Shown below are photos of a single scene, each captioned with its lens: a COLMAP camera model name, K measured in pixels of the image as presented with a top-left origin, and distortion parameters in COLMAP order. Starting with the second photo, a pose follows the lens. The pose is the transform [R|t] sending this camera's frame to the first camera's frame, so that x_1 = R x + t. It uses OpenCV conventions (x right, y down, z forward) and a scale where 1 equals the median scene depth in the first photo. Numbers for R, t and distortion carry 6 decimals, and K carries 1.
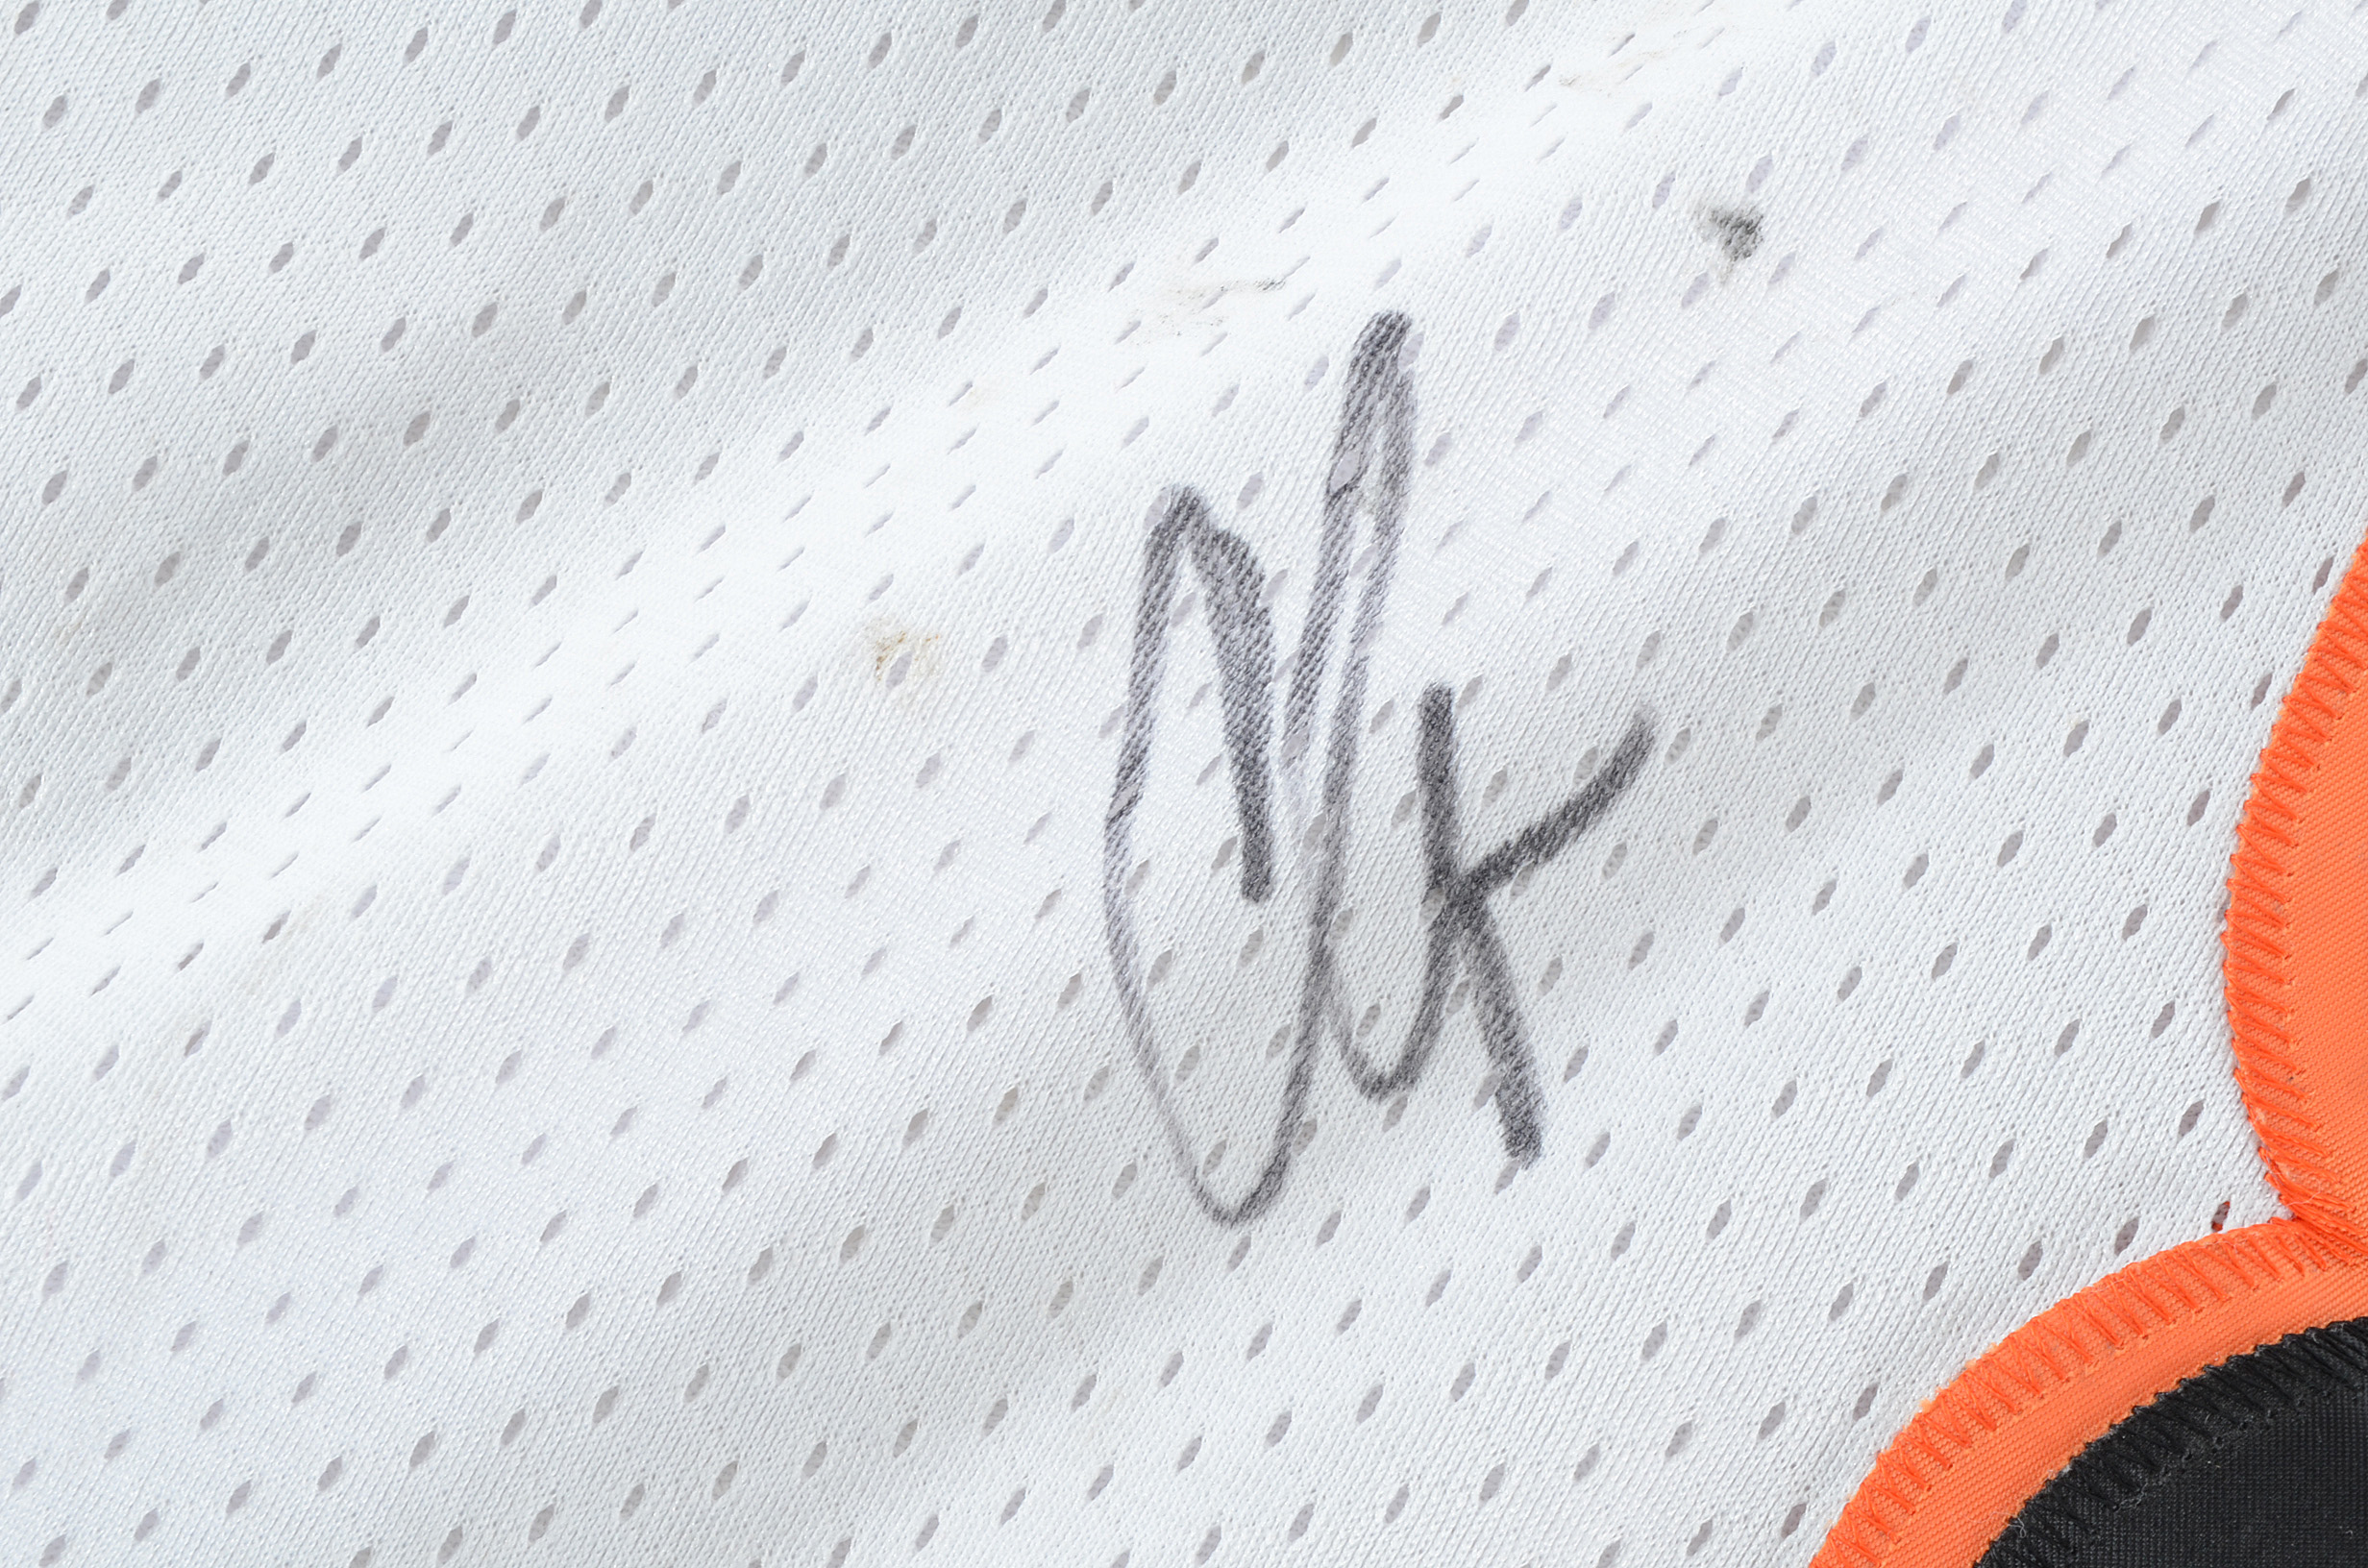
lens RADIAL K [[5541.0, 0, 1182.3], [0, 5541.0, 786.4], [0, 0, 1]] dist [0.060582, 0.000000]
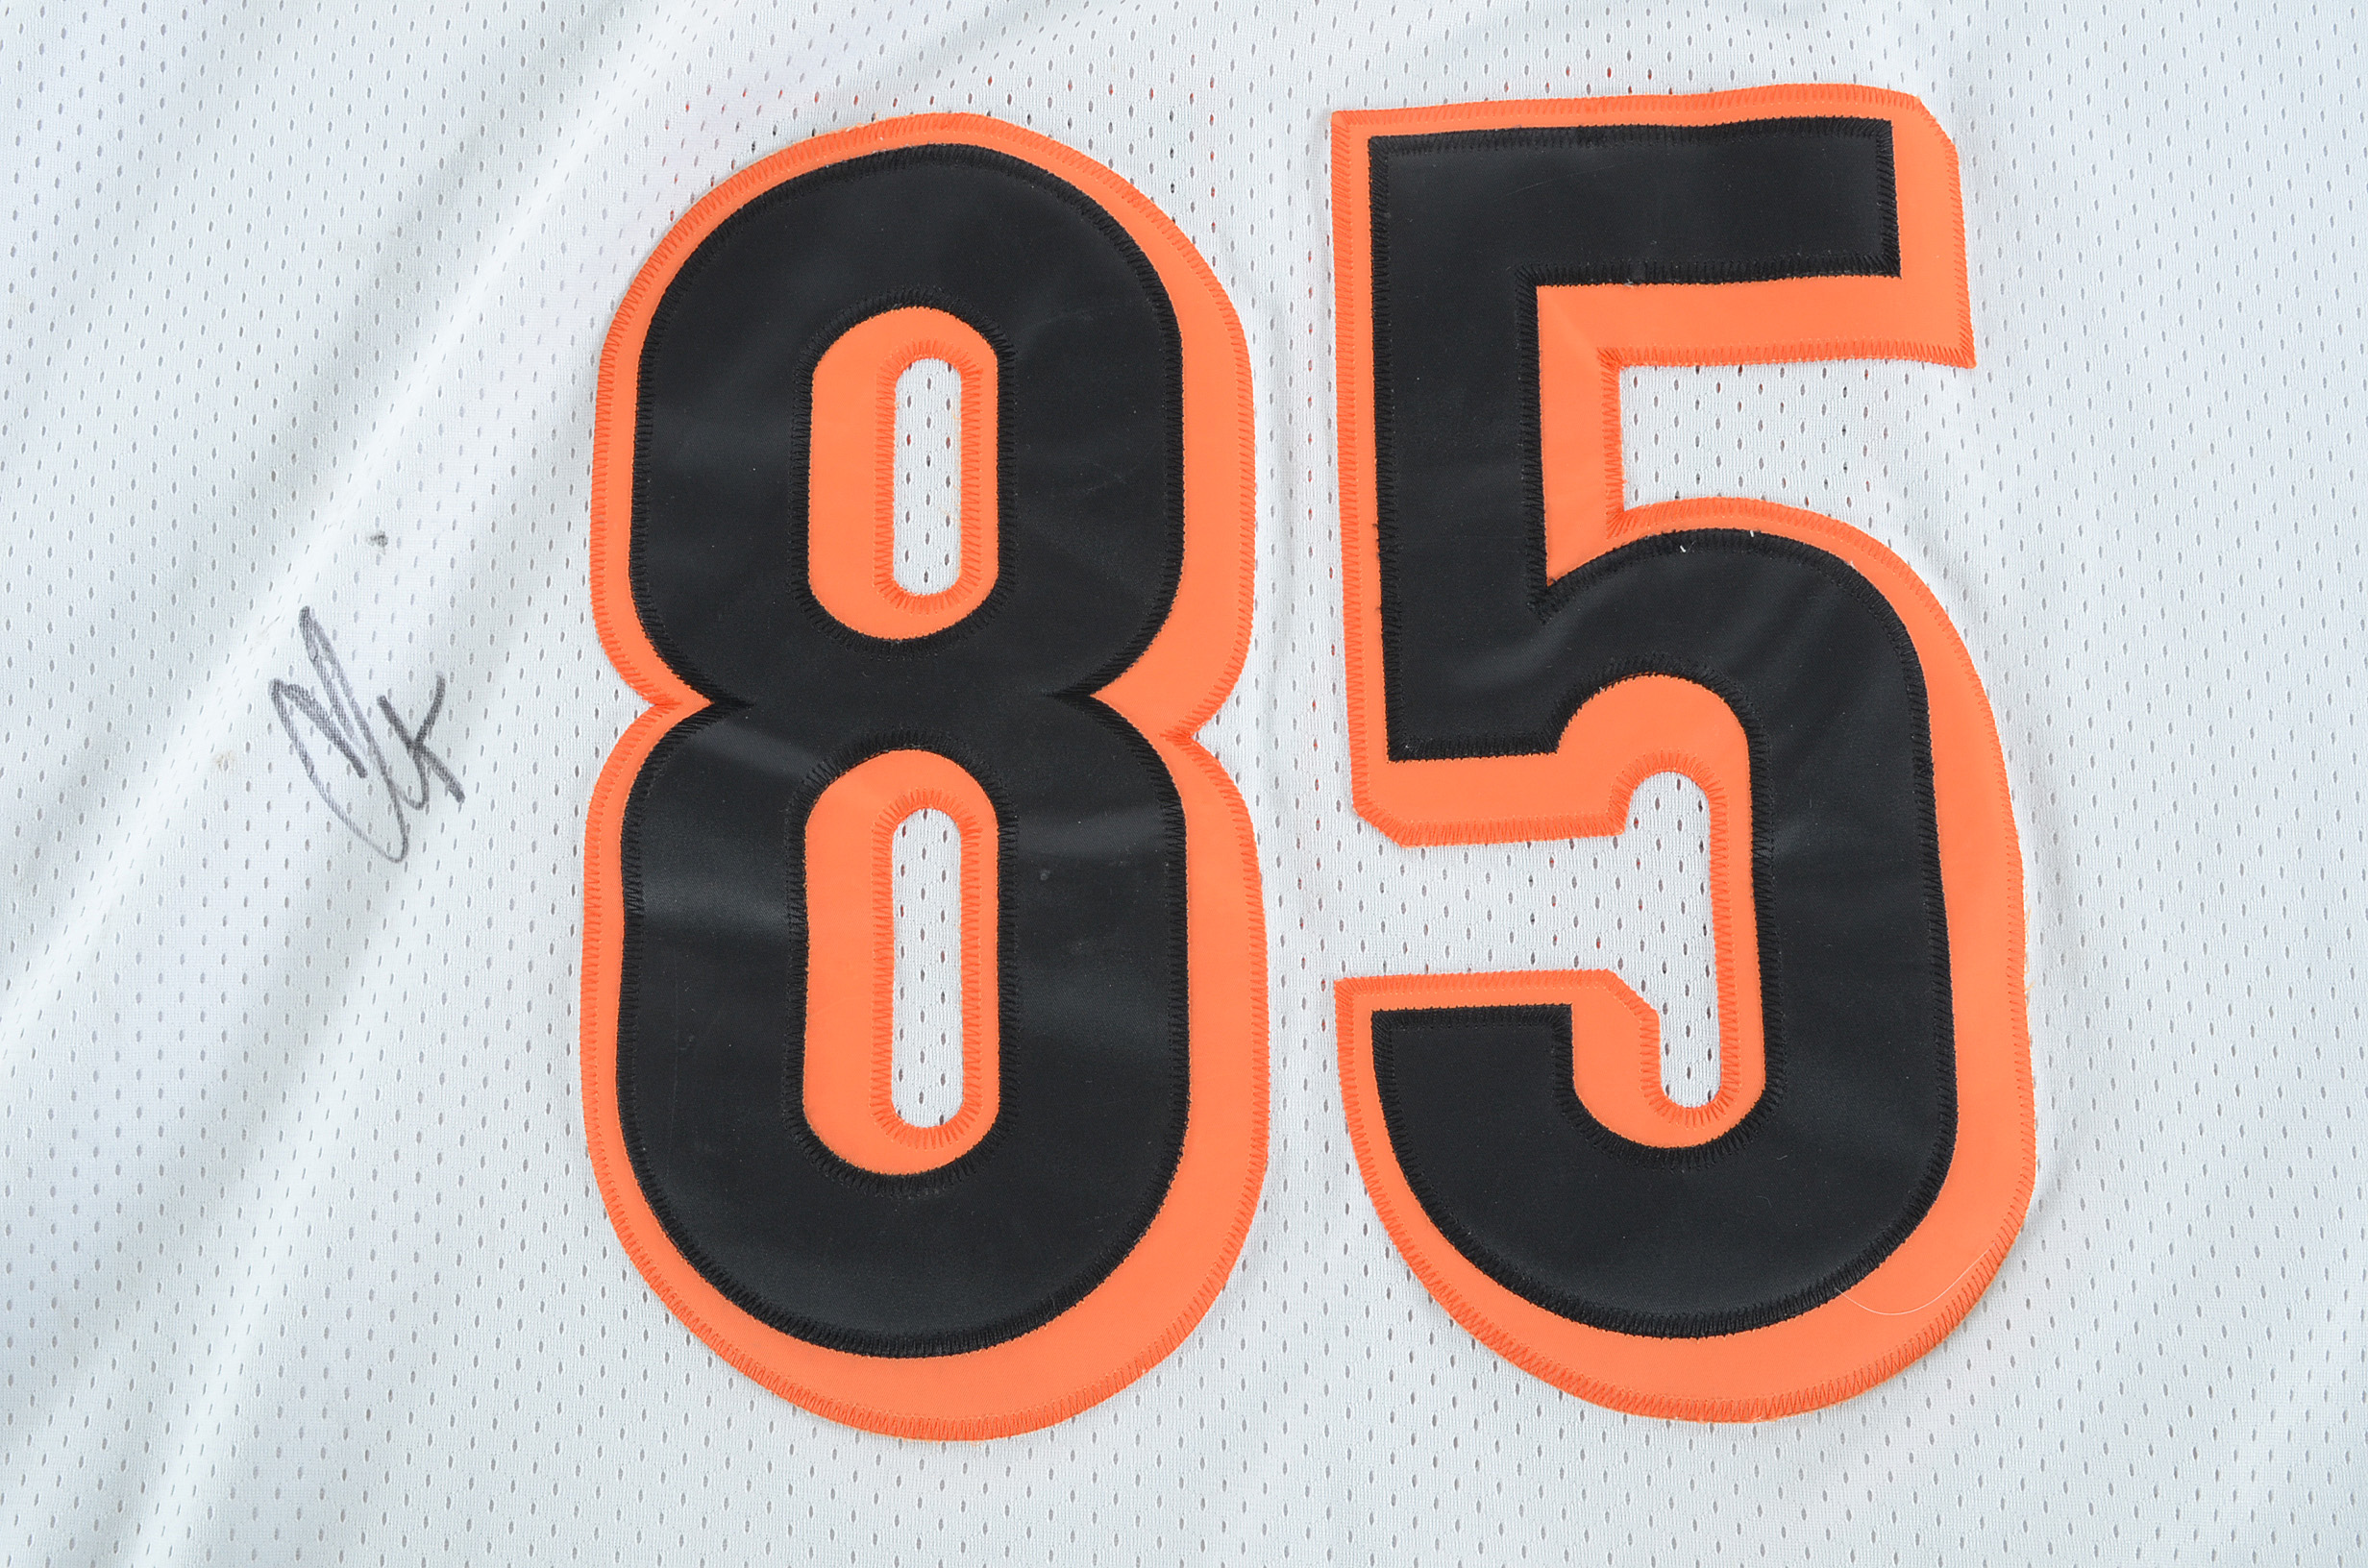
lens RADIAL K [[2803.2, 0, 1185.9], [0, 2803.2, 796.1], [0, 0, 1]] dist [-0.028548, 0.000000]
pose [[0.864405, -0.494276, 0.092173, 0.290038], [0.497899, 0.867003, -0.020043, 0.321488], [-0.070007, 0.063218, 0.995541, -0.763249]]
